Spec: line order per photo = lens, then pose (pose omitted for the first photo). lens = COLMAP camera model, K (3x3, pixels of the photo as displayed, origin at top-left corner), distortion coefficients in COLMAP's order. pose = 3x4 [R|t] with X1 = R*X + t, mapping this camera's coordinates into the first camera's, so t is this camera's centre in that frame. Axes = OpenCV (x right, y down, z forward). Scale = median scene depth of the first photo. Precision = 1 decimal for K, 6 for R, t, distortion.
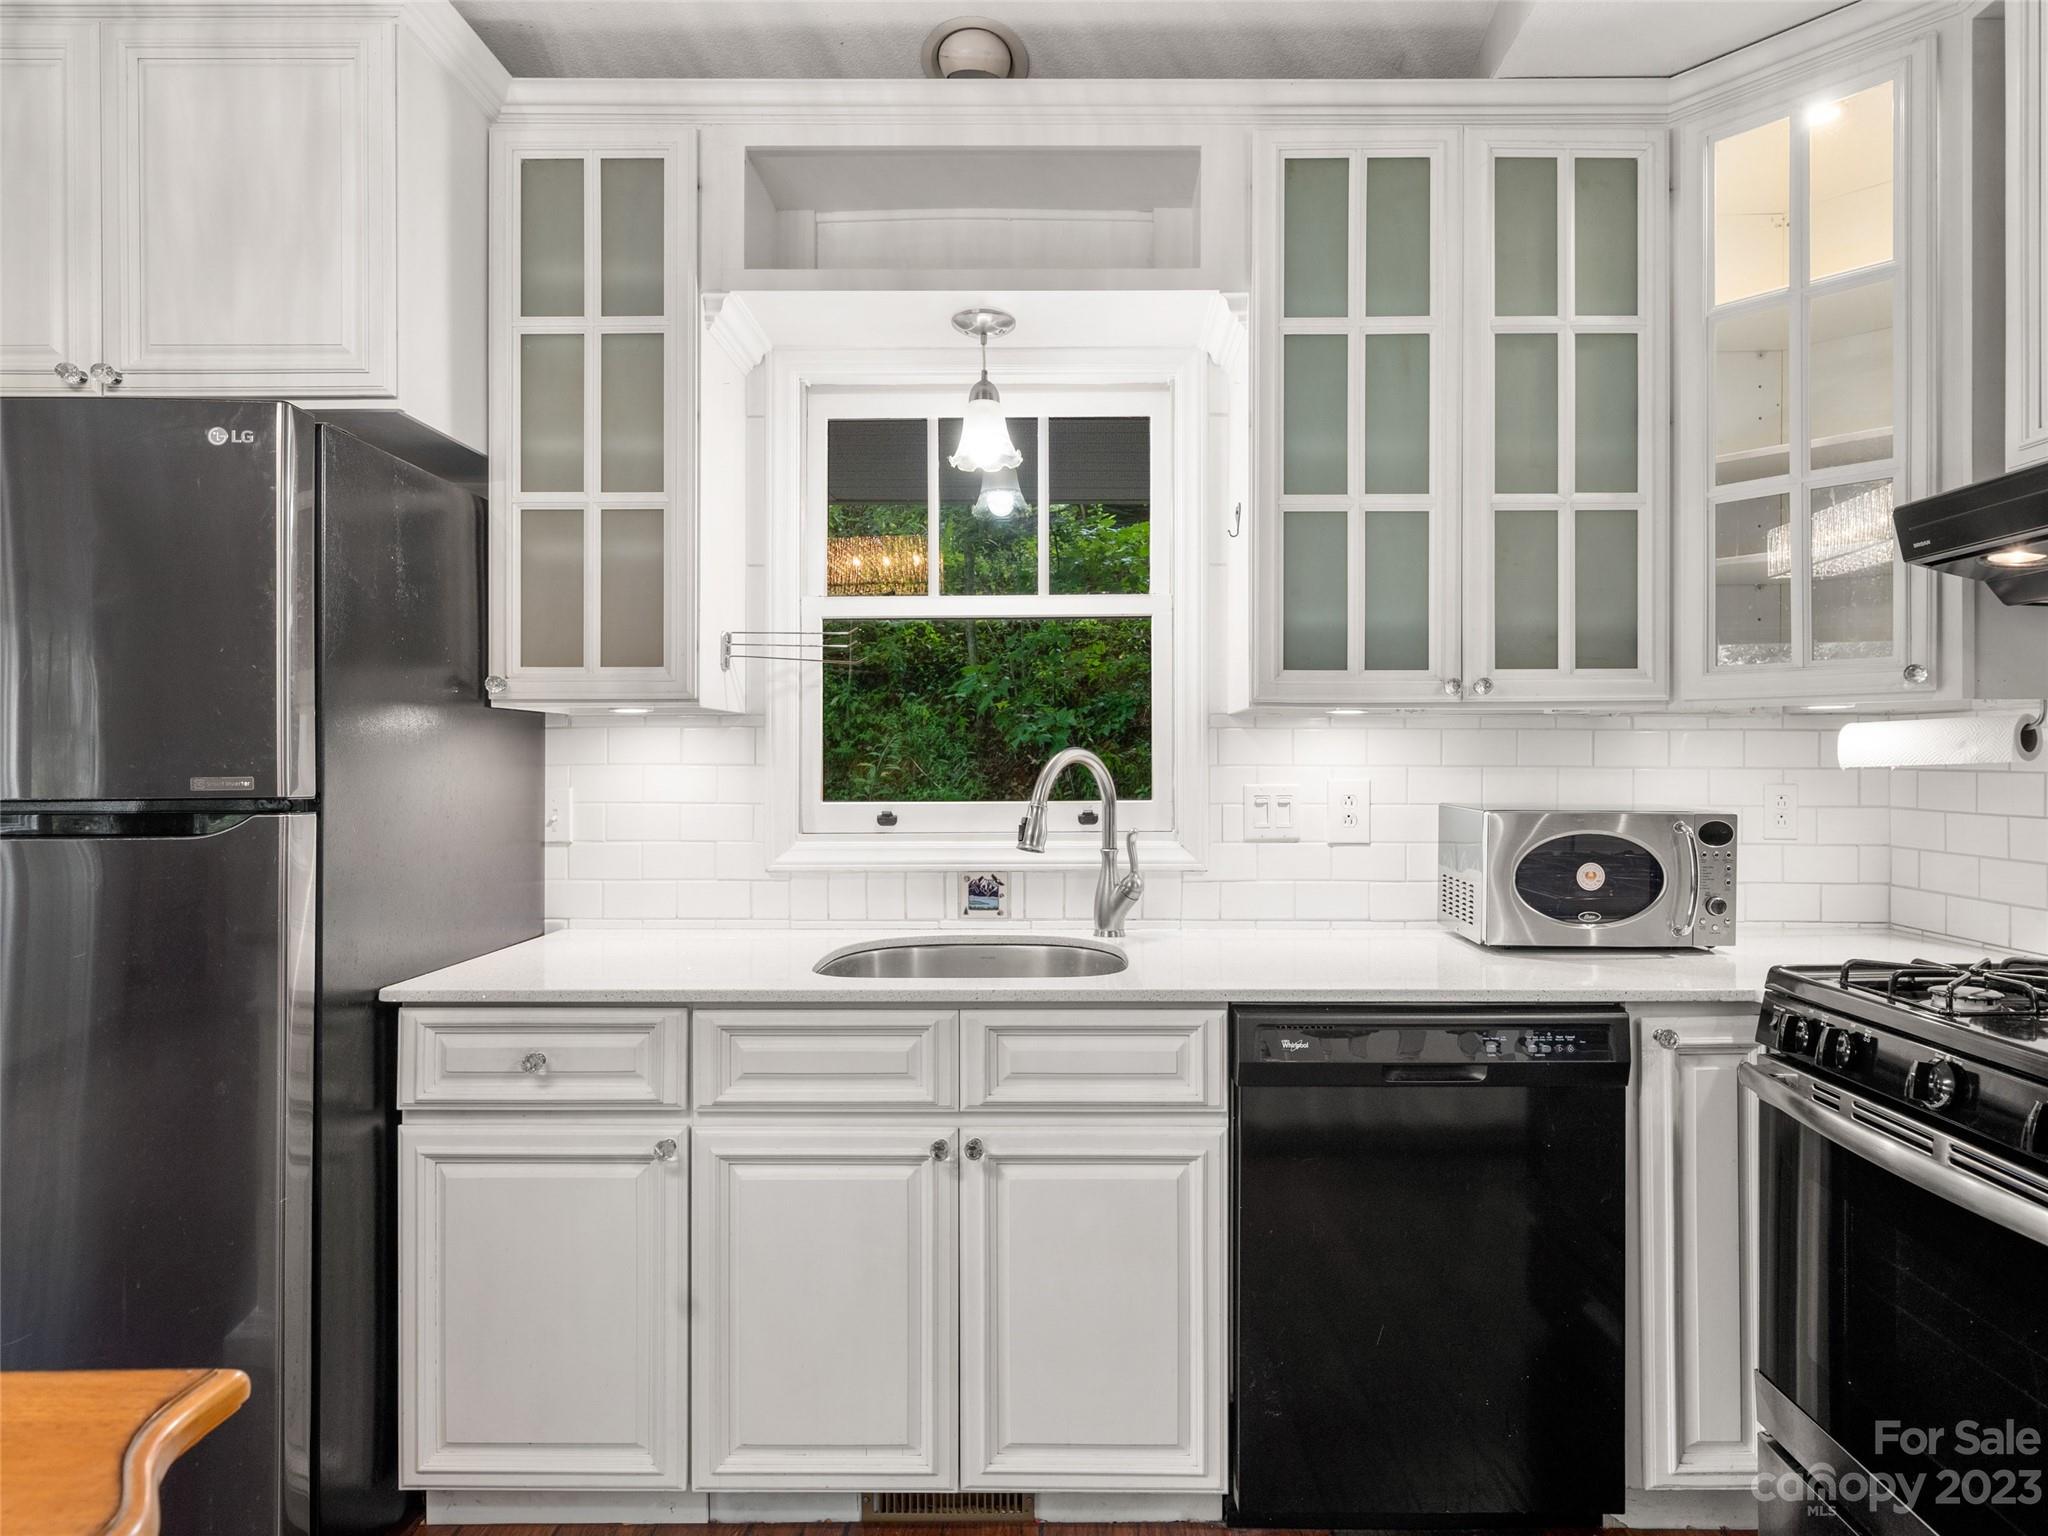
lens RADIAL K [[1176.5, 0, 1065.5], [0, 1176.5, 764.3], [0, 0, 1]] dist [0.009922, -0.005949]
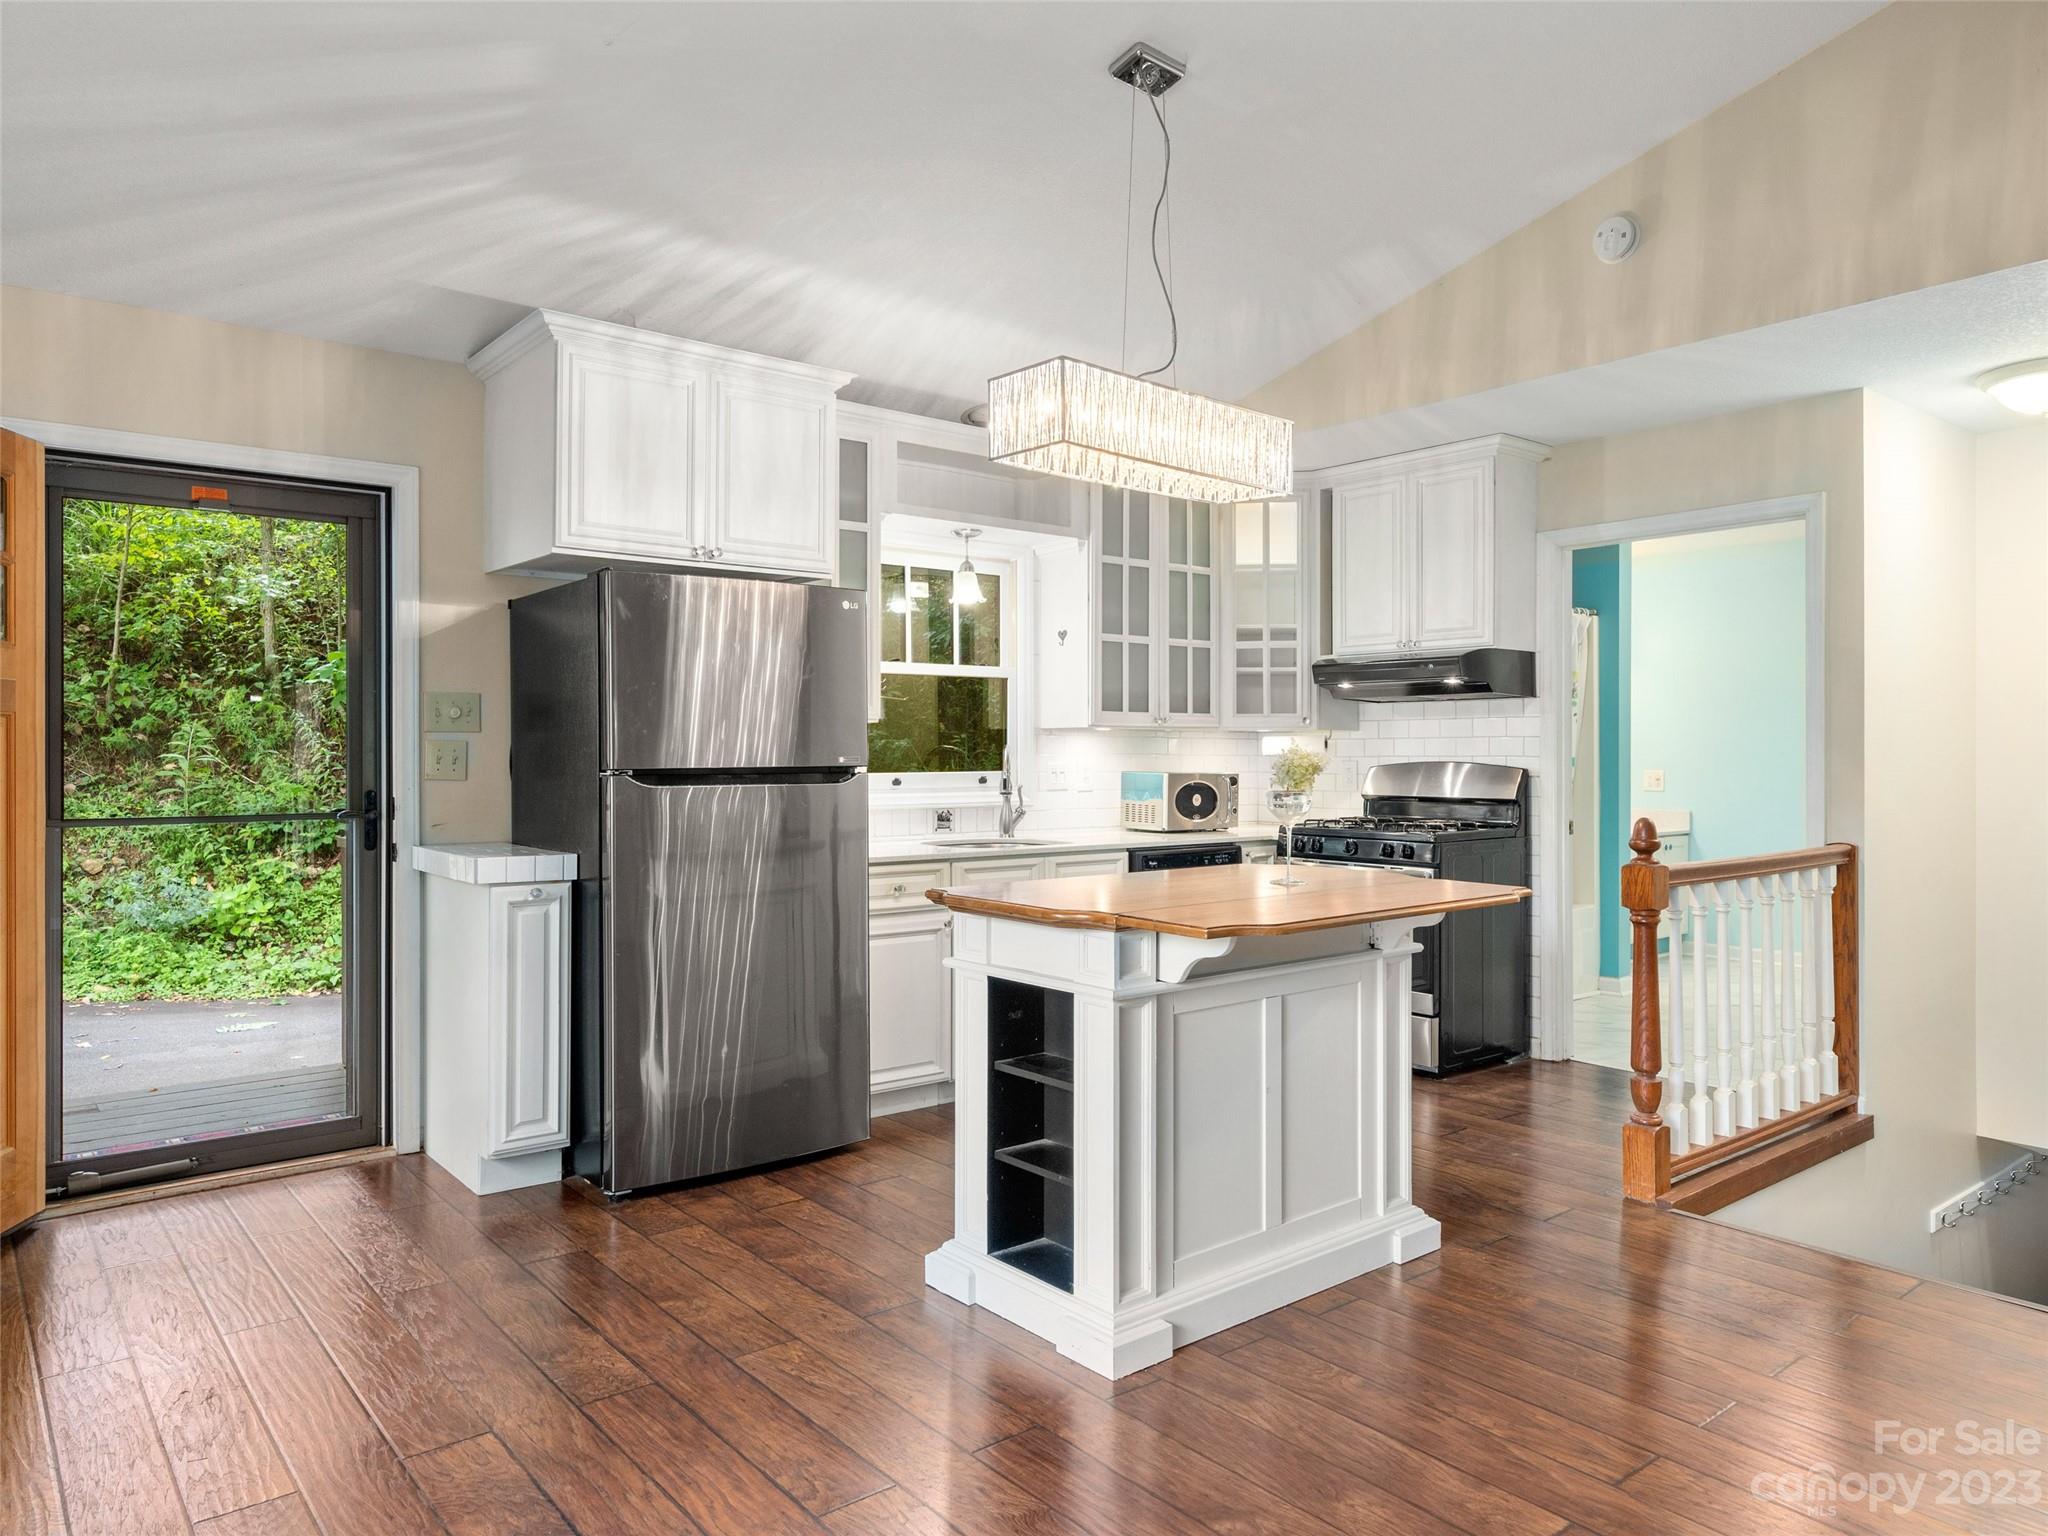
lens RADIAL K [[1374.8, 0, 1009.1], [0, 1374.8, 749.8], [0, 0, 1]] dist [0.006167, -0.008556]
pose [[0.777907, 0.003808, 0.628368, -1.608149], [0.000204, 0.999980, -0.006313, 0.010844], [-0.628379, 0.005039, 0.777891, -0.934153]]
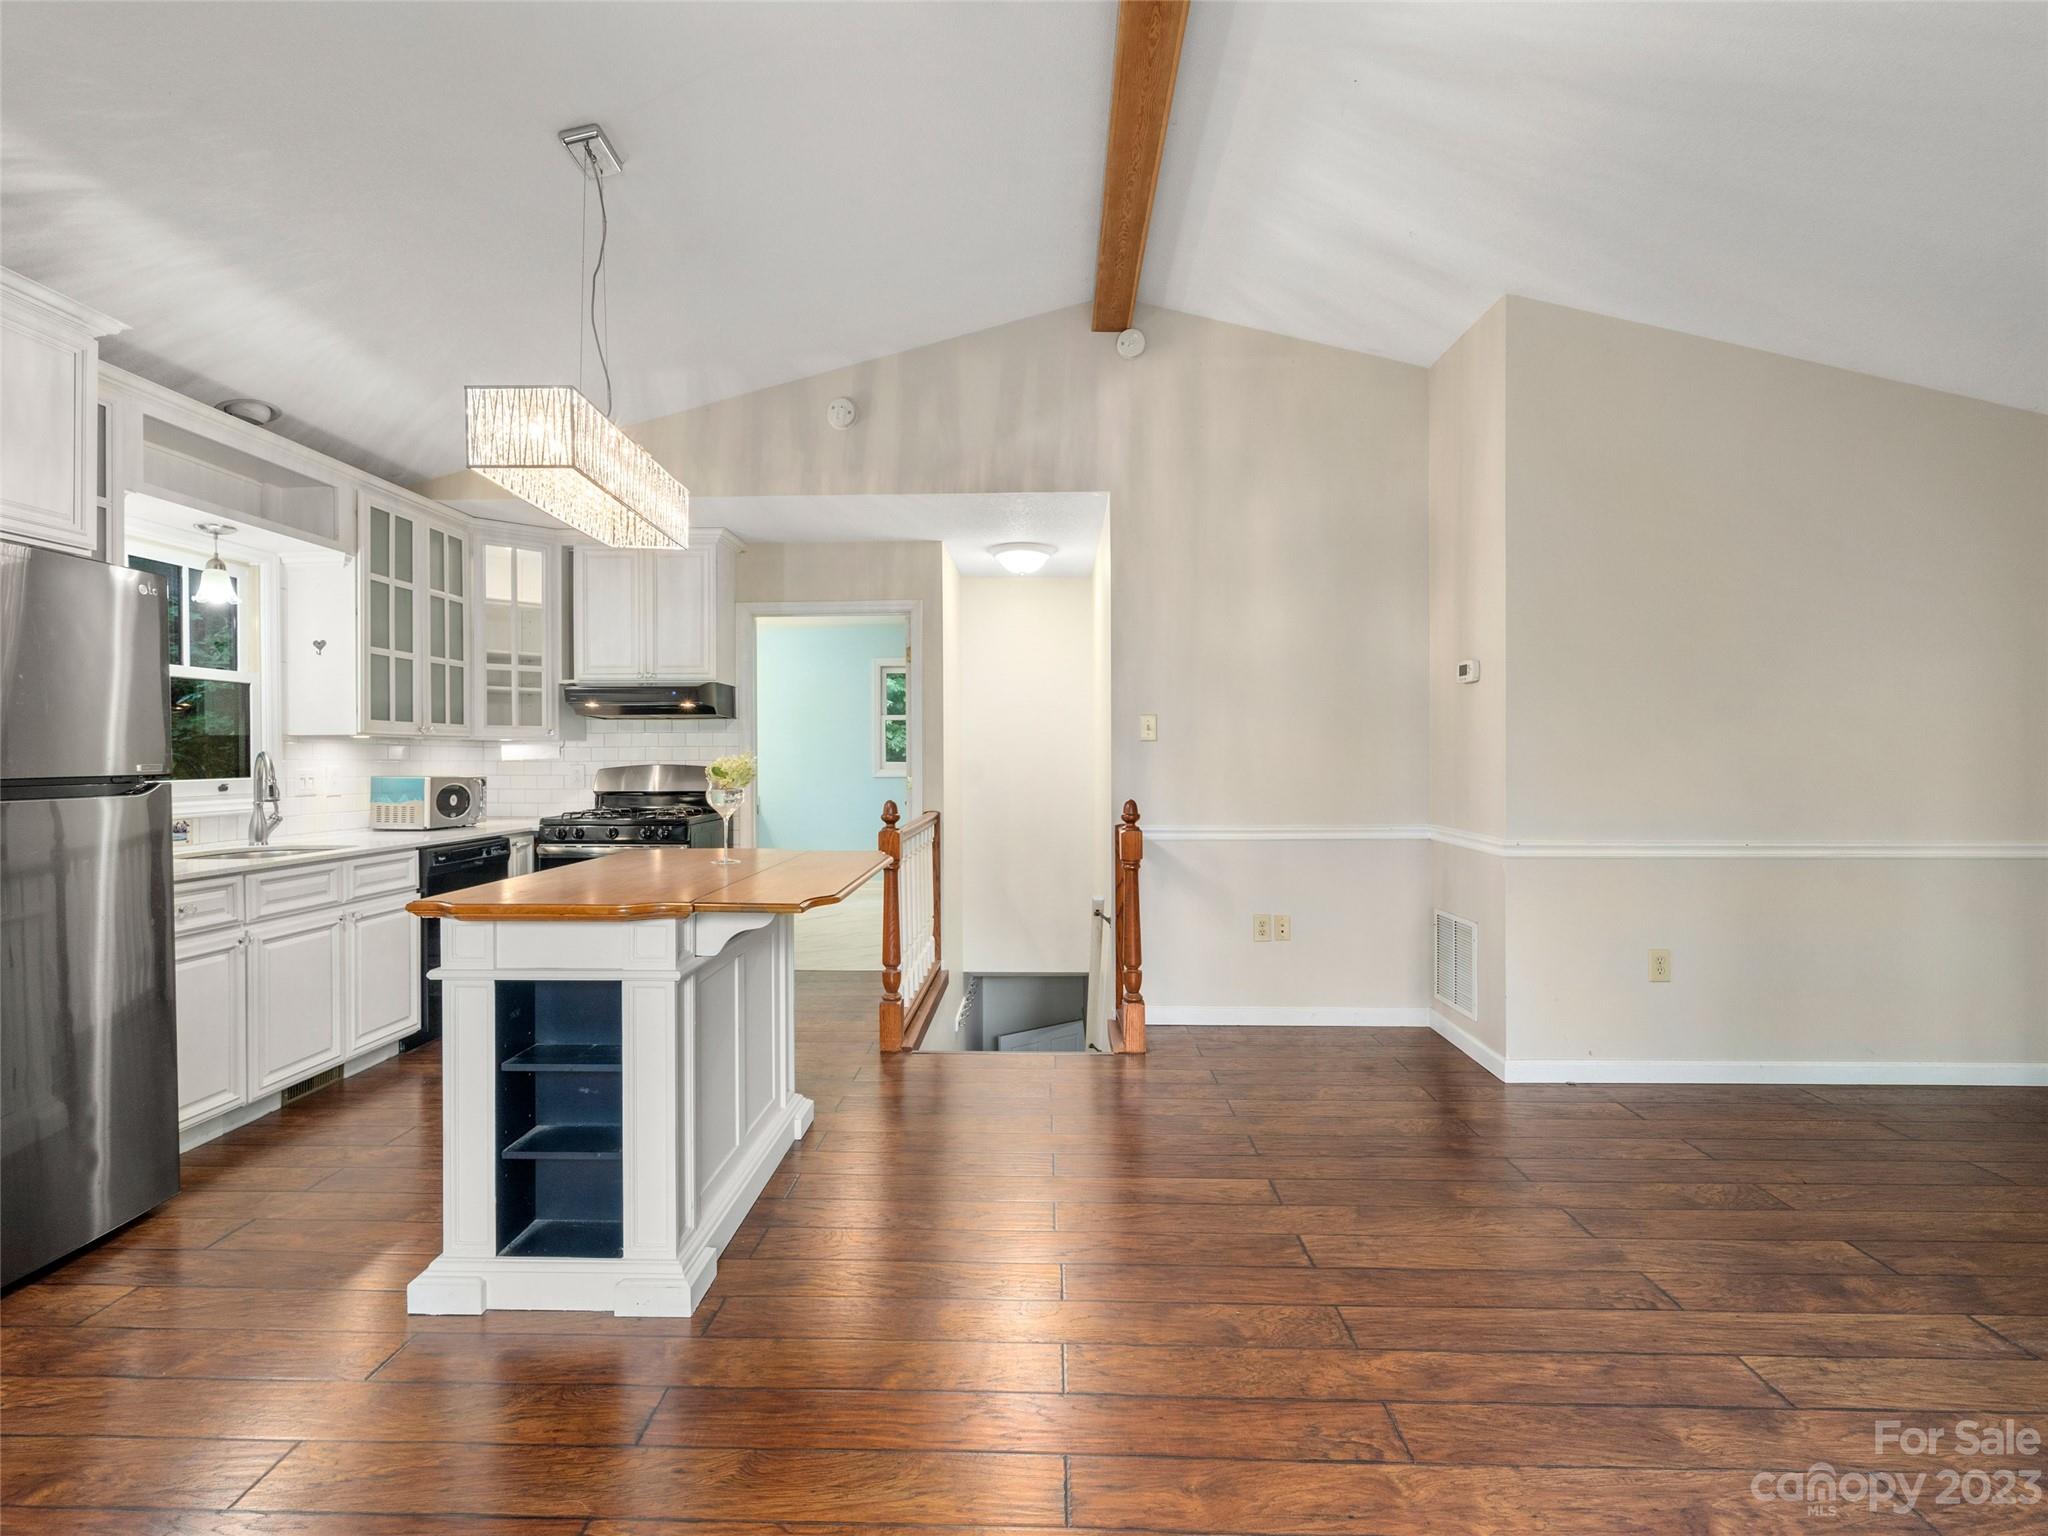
lens RADIAL K [[937.8, 0, 1032.9], [0, 937.8, 762.4], [0, 0, 1]] dist [-0.003446, -0.001022]
pose [[0.017709, -0.003646, 0.999837, -1.696826], [0.005999, 0.999976, 0.003541, 0.008494], [-0.999825, 0.005936, 0.017730, -0.378301]]
